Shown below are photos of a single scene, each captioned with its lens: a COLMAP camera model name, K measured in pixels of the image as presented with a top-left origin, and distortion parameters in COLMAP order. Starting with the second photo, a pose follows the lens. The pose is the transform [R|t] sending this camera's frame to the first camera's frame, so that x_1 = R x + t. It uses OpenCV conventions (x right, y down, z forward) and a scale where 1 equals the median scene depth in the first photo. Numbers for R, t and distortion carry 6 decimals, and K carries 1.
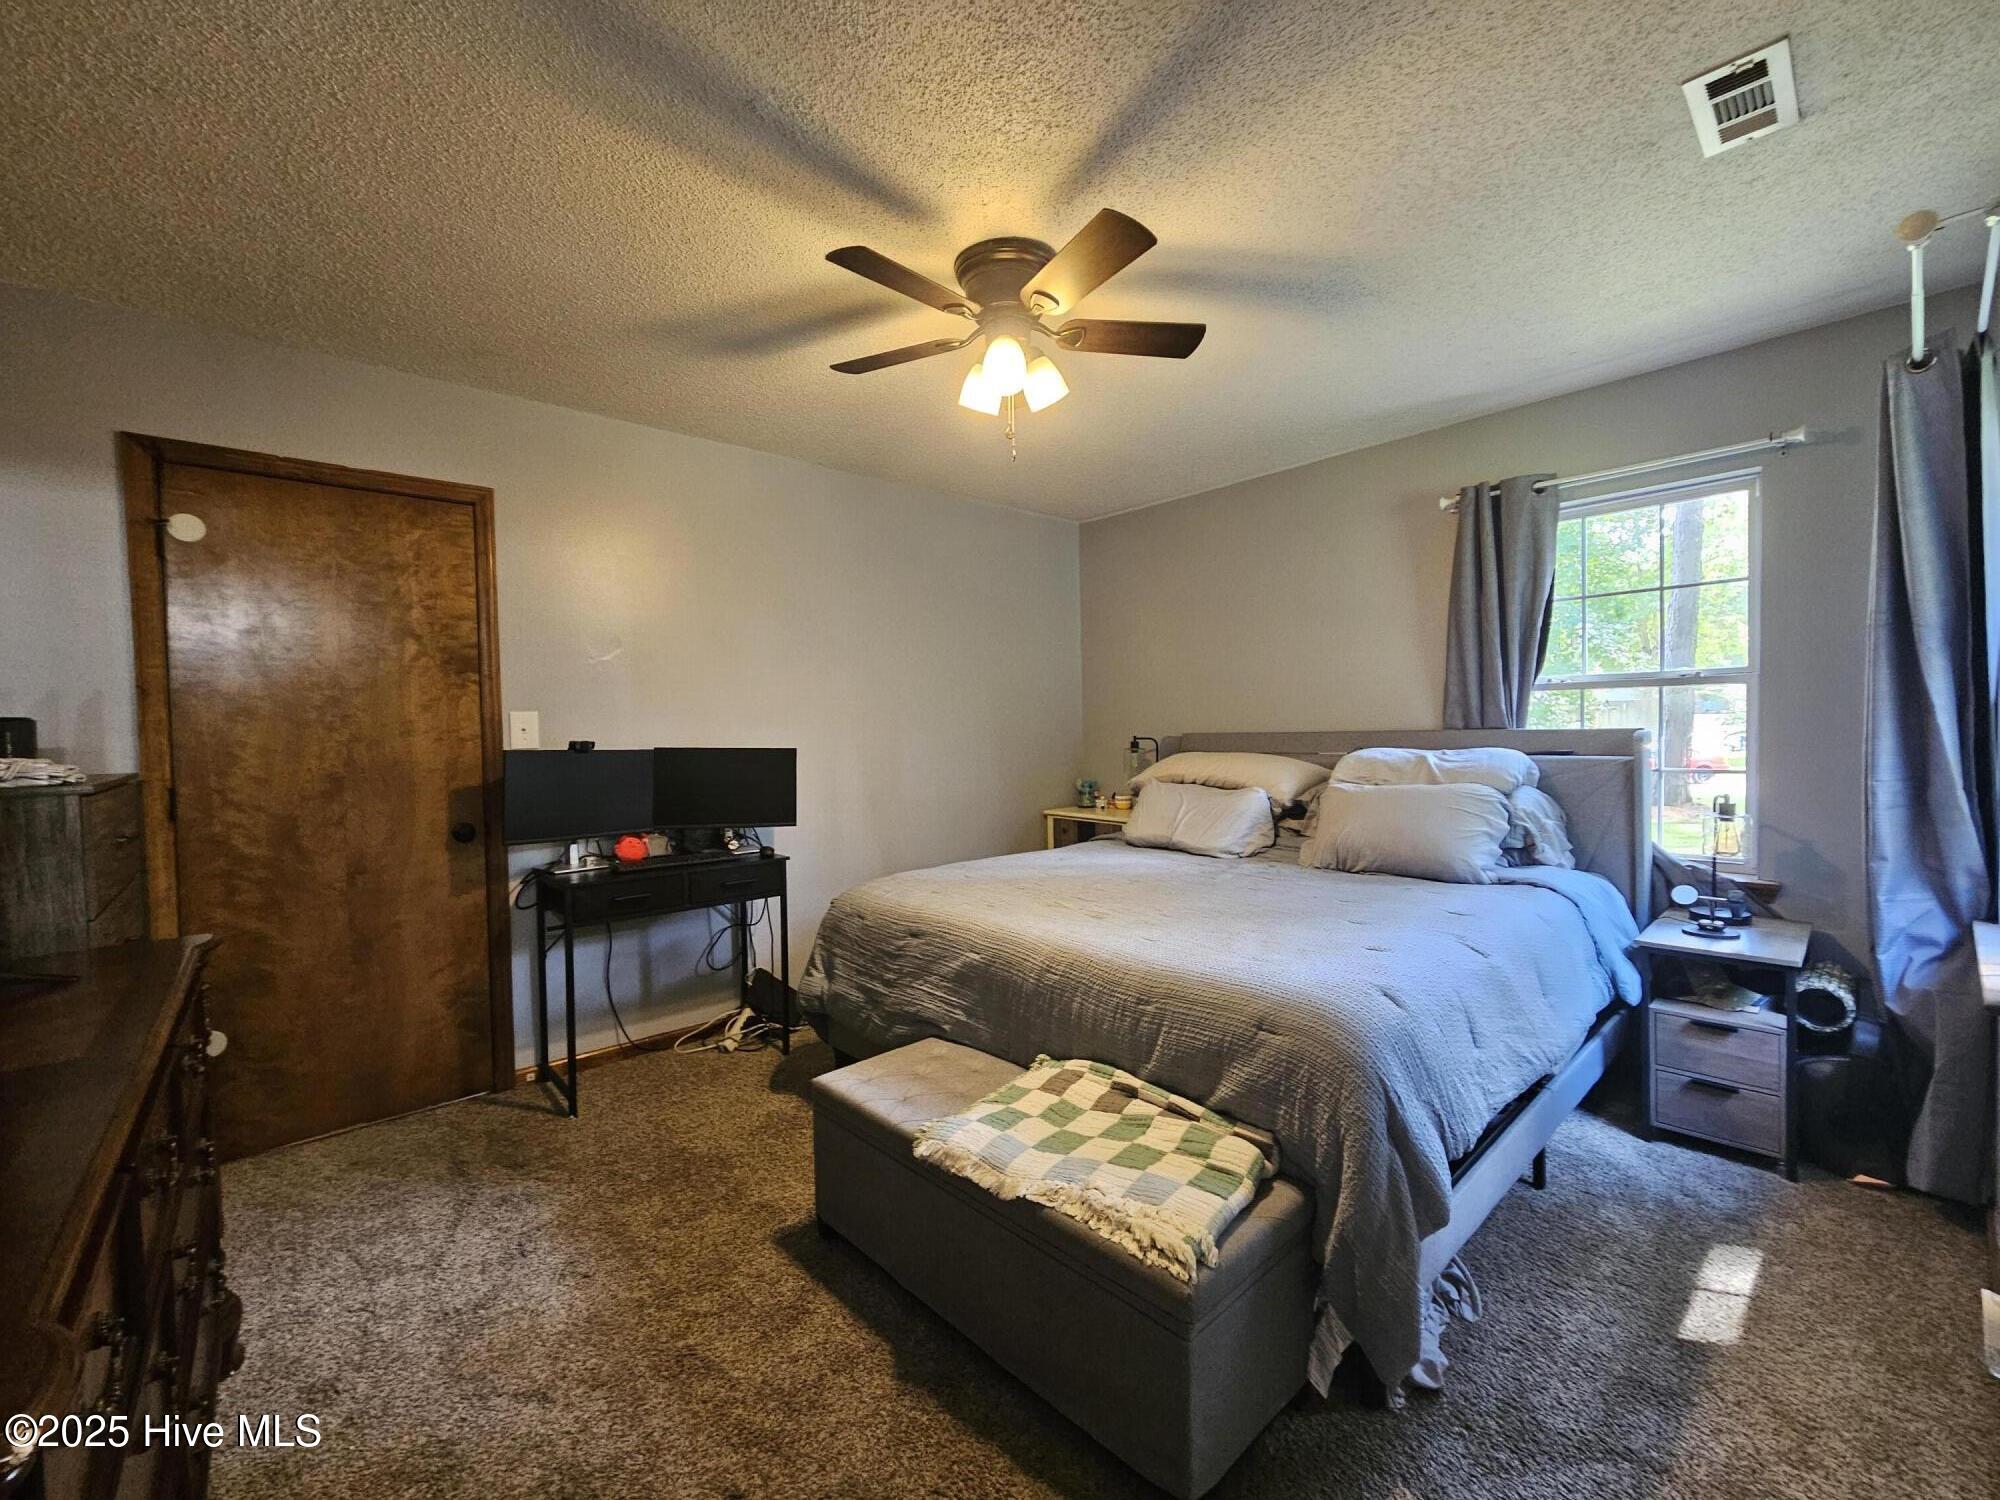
lens RADIAL K [[824.8, 0, 1003.6], [0, 824.8, 751.0], [0, 0, 1]] dist [-0.001553, -0.000077]
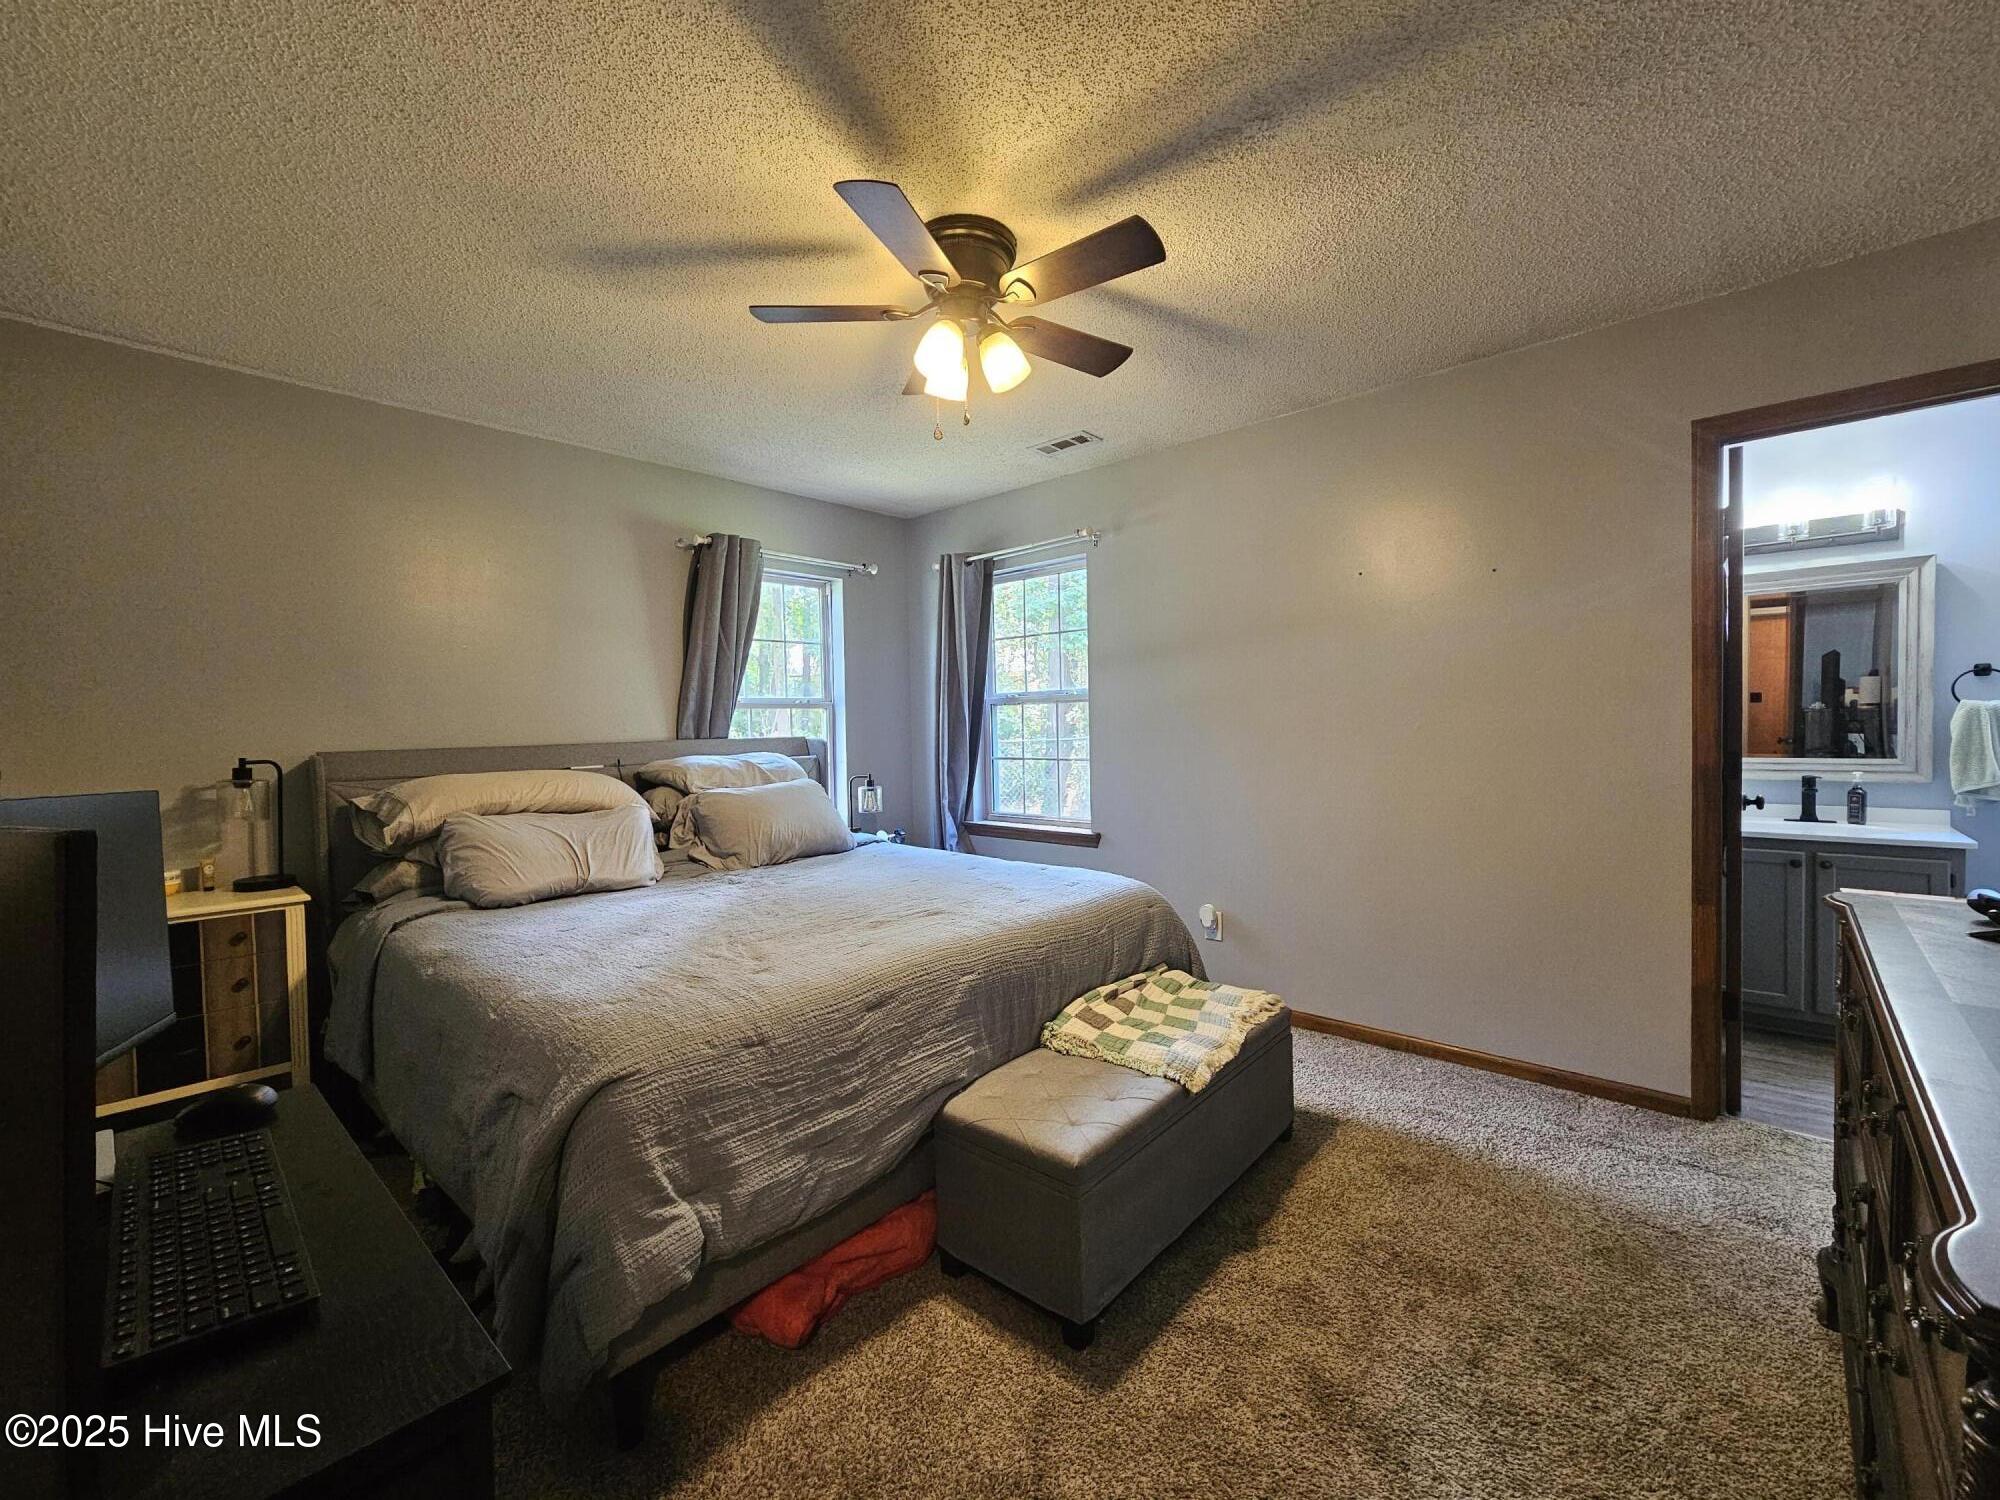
lens RADIAL K [[824.8, 0, 1003.6], [0, 824.8, 751.0], [0, 0, 1]] dist [-0.001553, -0.000077]
pose [[-0.109678, -0.008799, 0.993928, -0.875868], [0.051368, 0.998574, 0.014508, -0.007470], [-0.992639, 0.052647, -0.109070, 0.990079]]
